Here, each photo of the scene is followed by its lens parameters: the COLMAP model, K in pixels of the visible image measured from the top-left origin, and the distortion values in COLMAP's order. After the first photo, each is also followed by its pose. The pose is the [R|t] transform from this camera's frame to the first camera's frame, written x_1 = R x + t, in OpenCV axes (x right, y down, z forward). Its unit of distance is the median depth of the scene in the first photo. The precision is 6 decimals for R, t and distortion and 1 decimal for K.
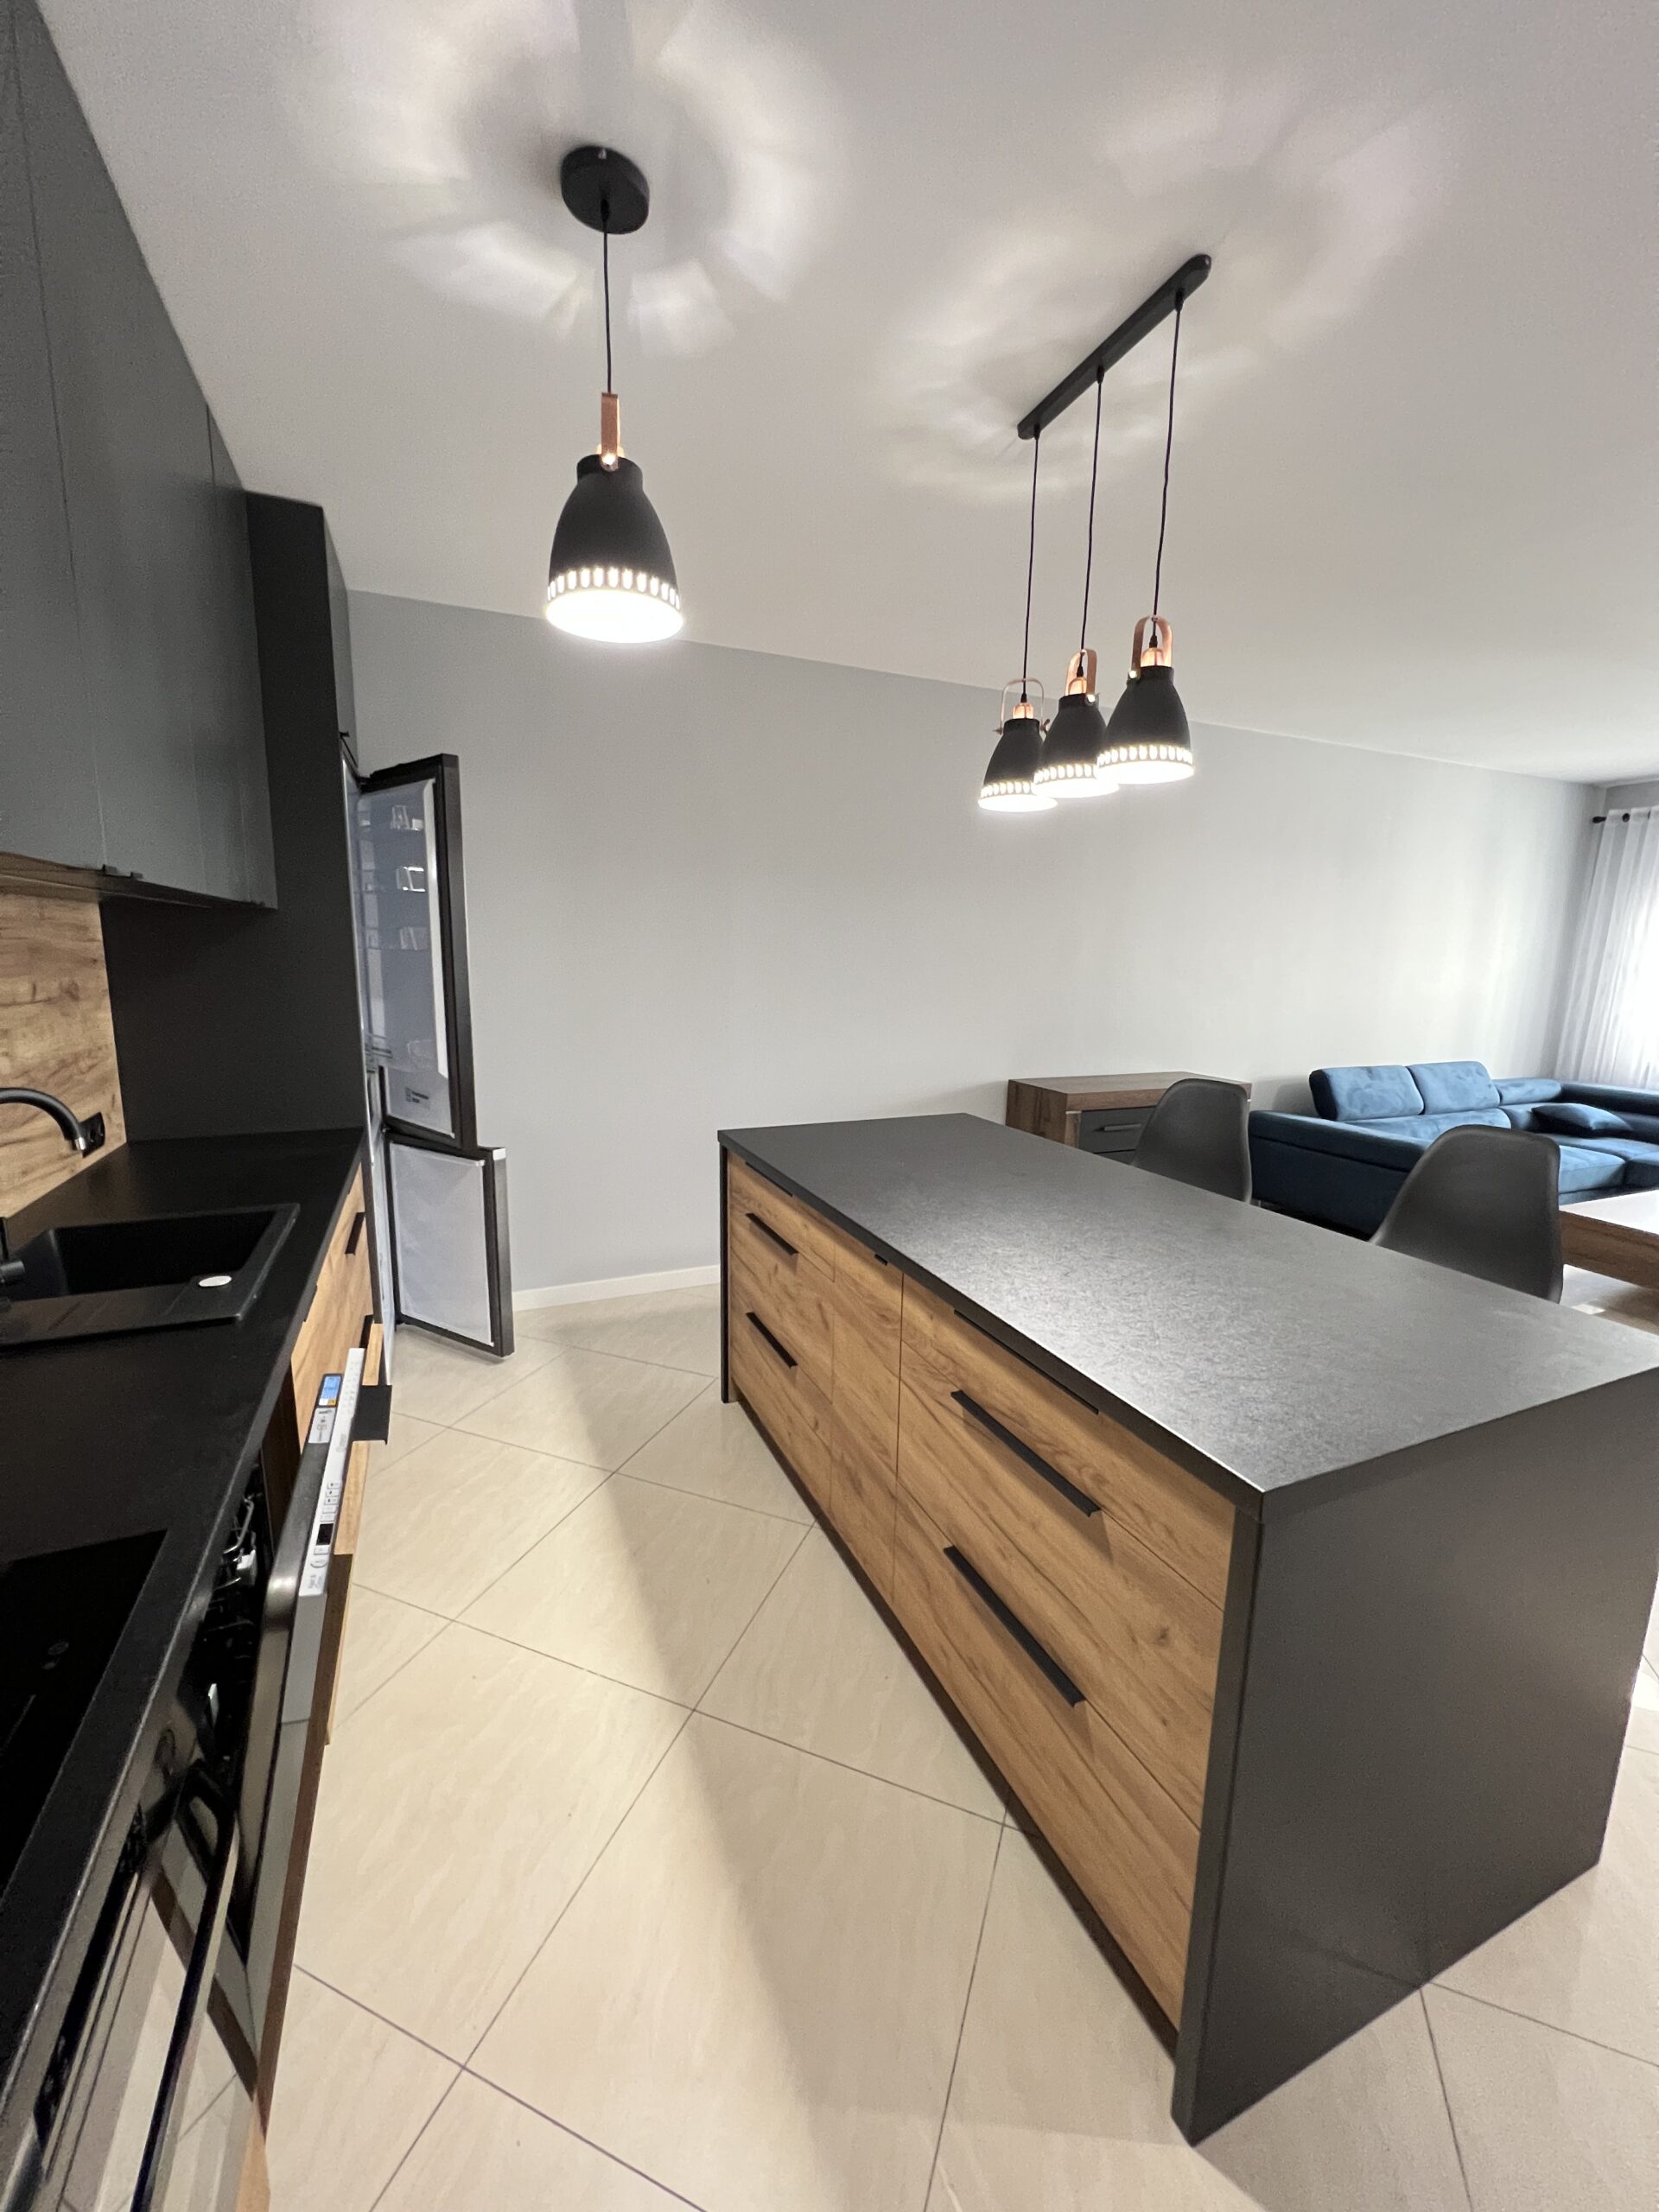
lens RADIAL K [[886.0, 0, 826.3], [0, 886.0, 1109.4], [0, 0, 1]] dist [-0.000973, 0.000194]
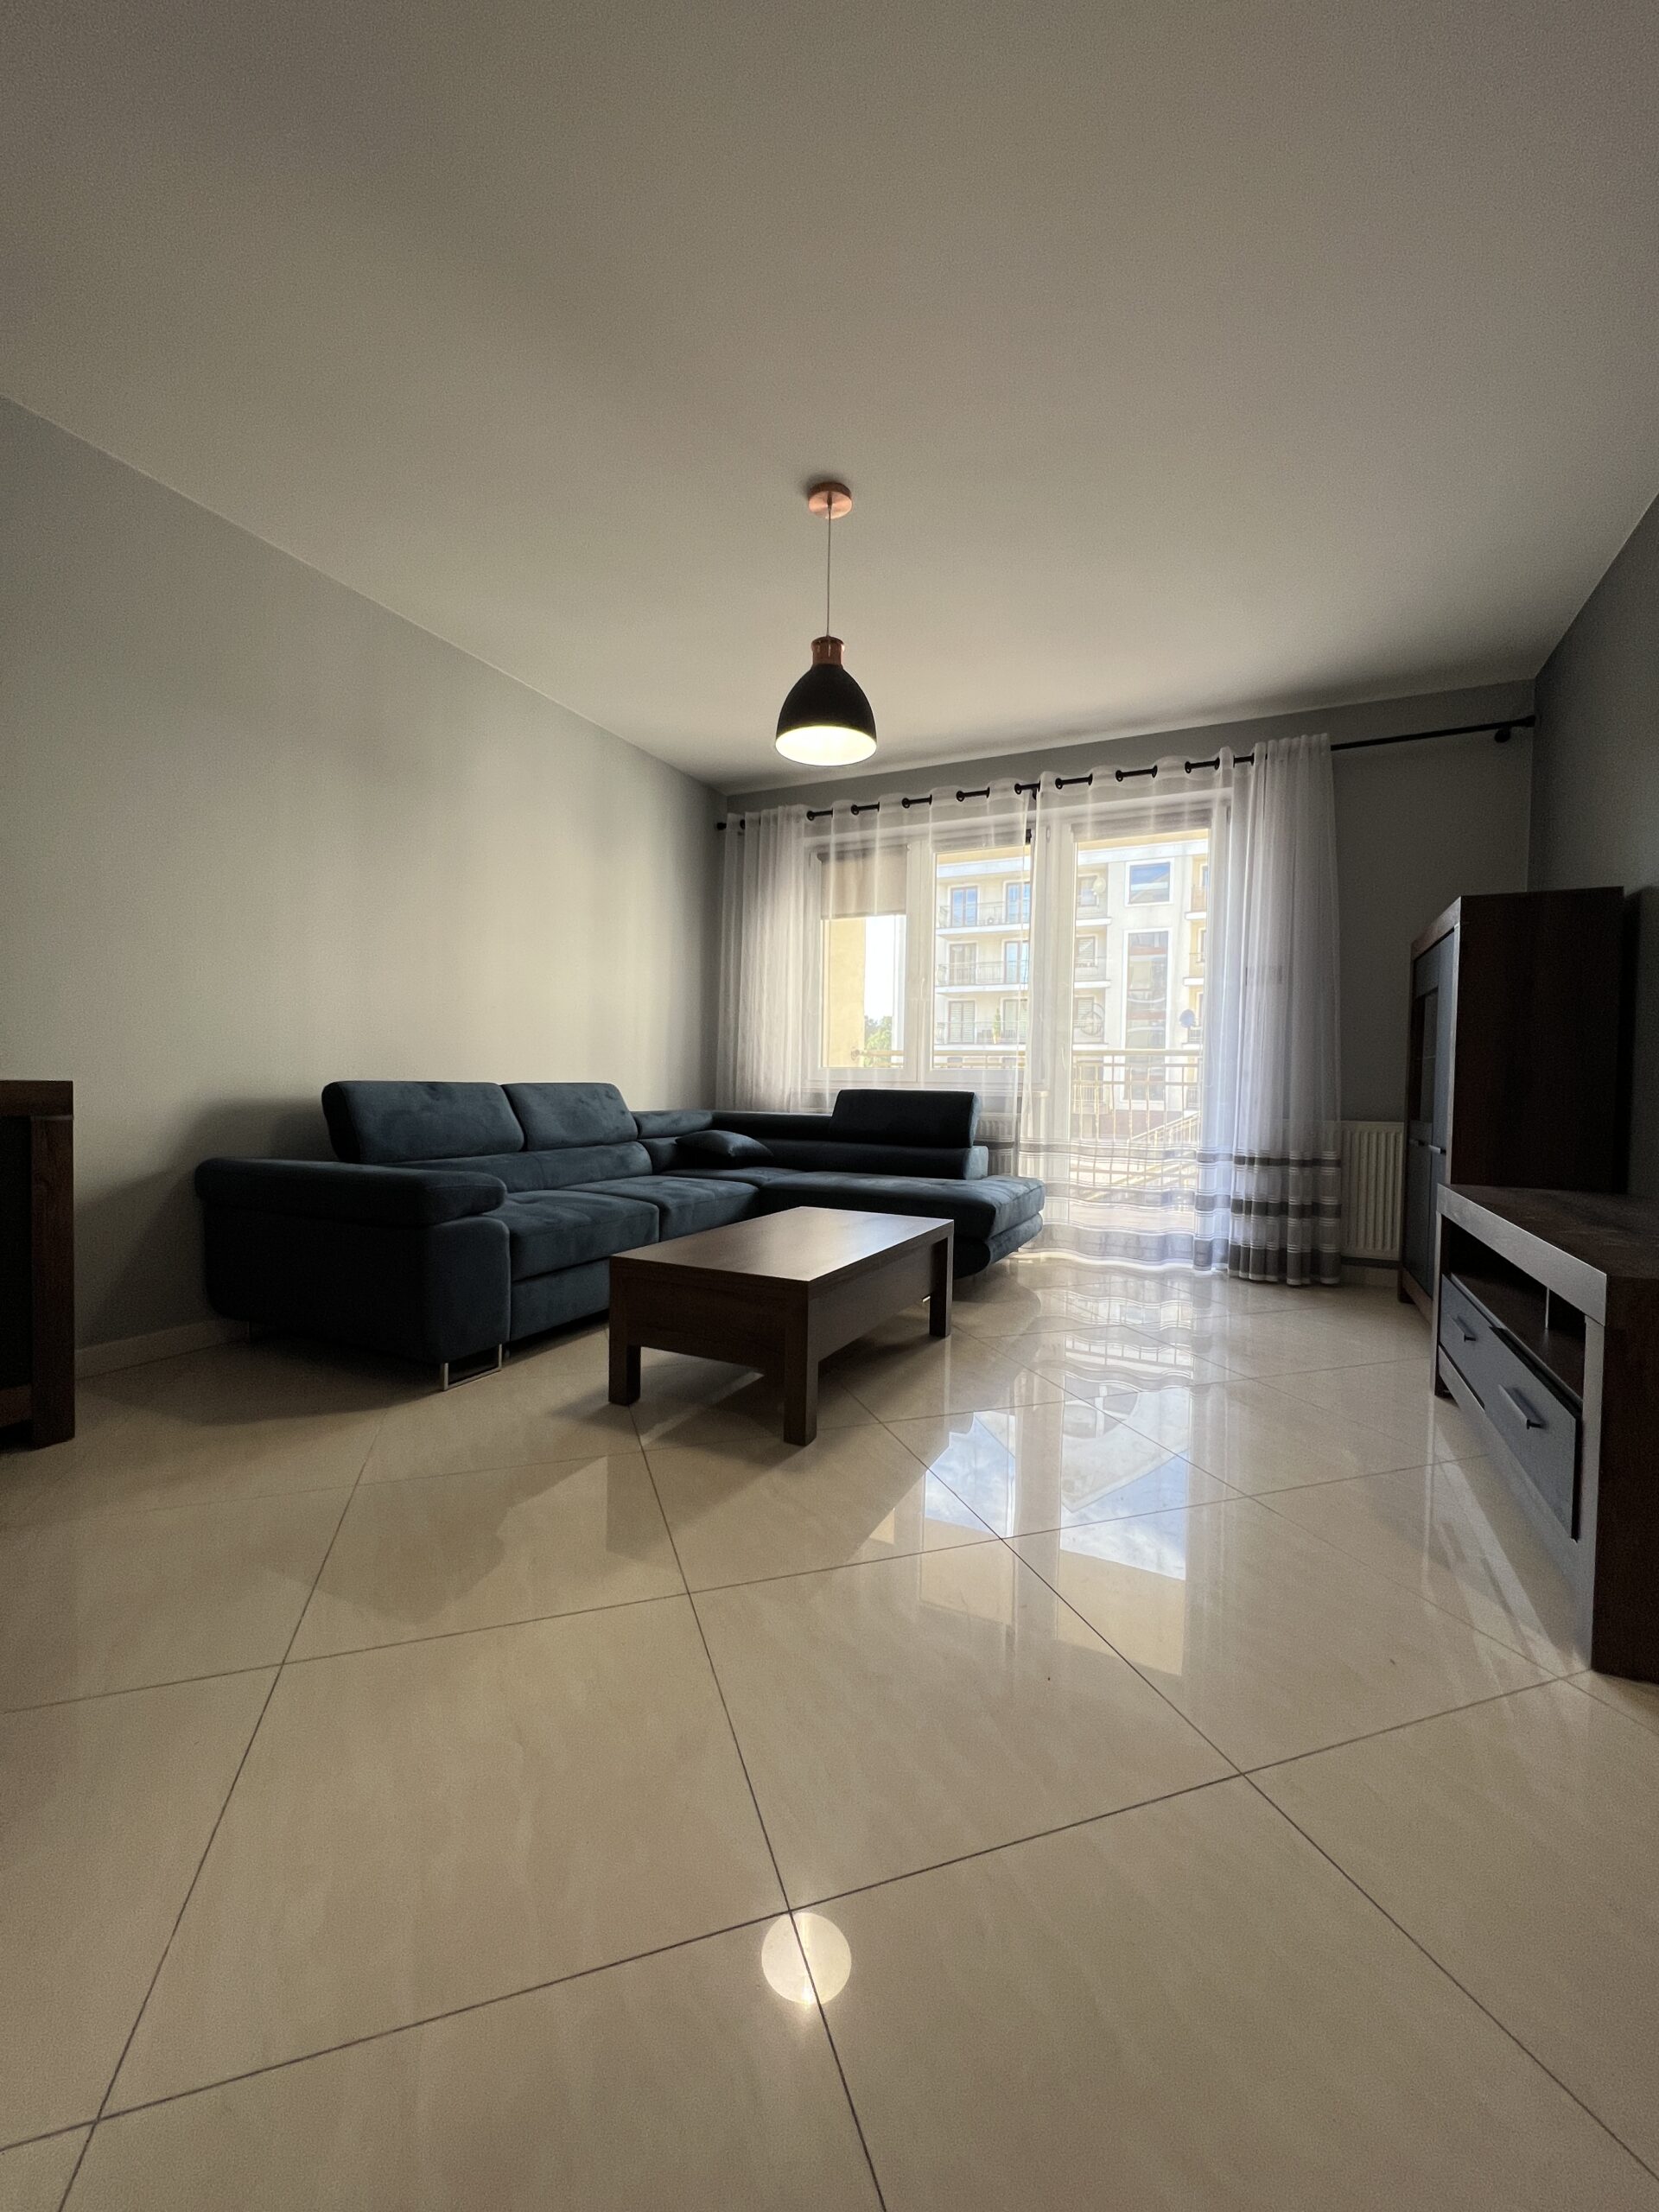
lens RADIAL K [[886.0, 0, 826.3], [0, 886.0, 1109.4], [0, 0, 1]] dist [-0.000973, 0.000194]
pose [[0.760863, -0.024934, 0.648433, 1.031435], [0.111269, 0.989475, -0.092514, 0.163071], [-0.639302, 0.142541, 0.755629, 0.823376]]
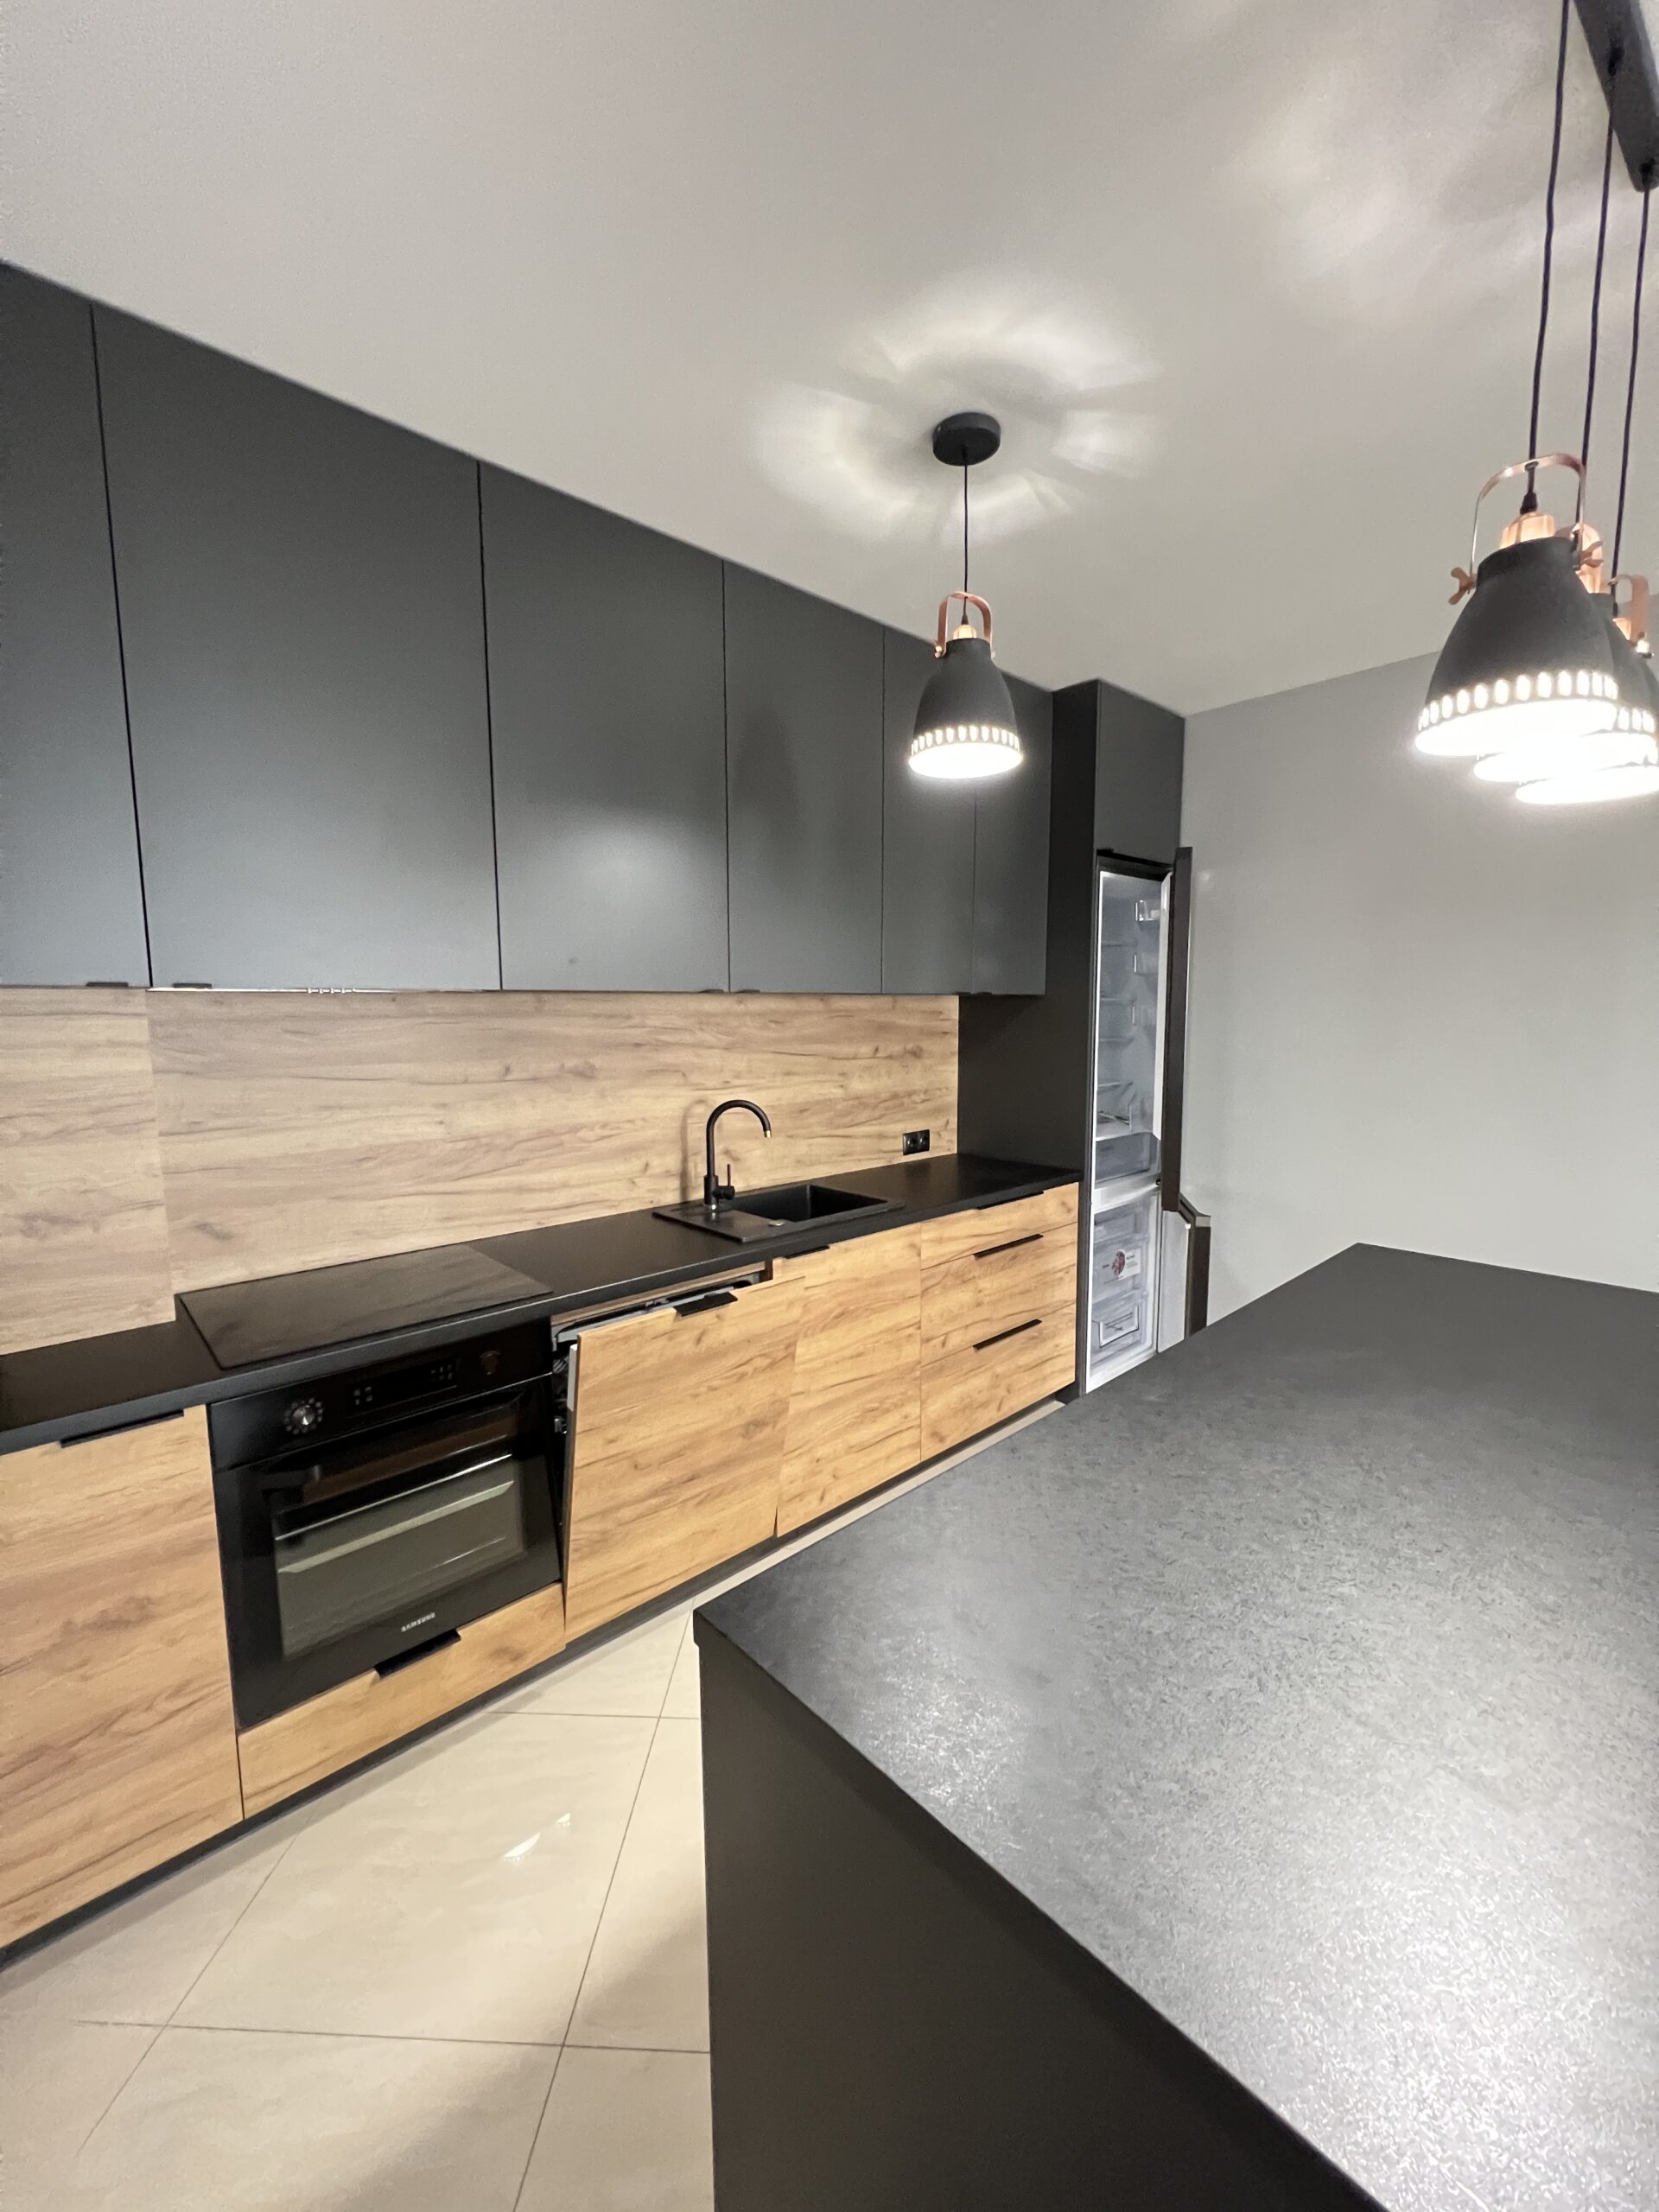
lens RADIAL K [[886.0, 0, 826.3], [0, 886.0, 1109.4], [0, 0, 1]] dist [-0.000973, 0.000194]
pose [[0.323761, 0.087193, -0.942113, 0.646411], [-0.154305, 0.987279, 0.038346, -0.071208], [0.933472, 0.132957, 0.333096, 0.346984]]
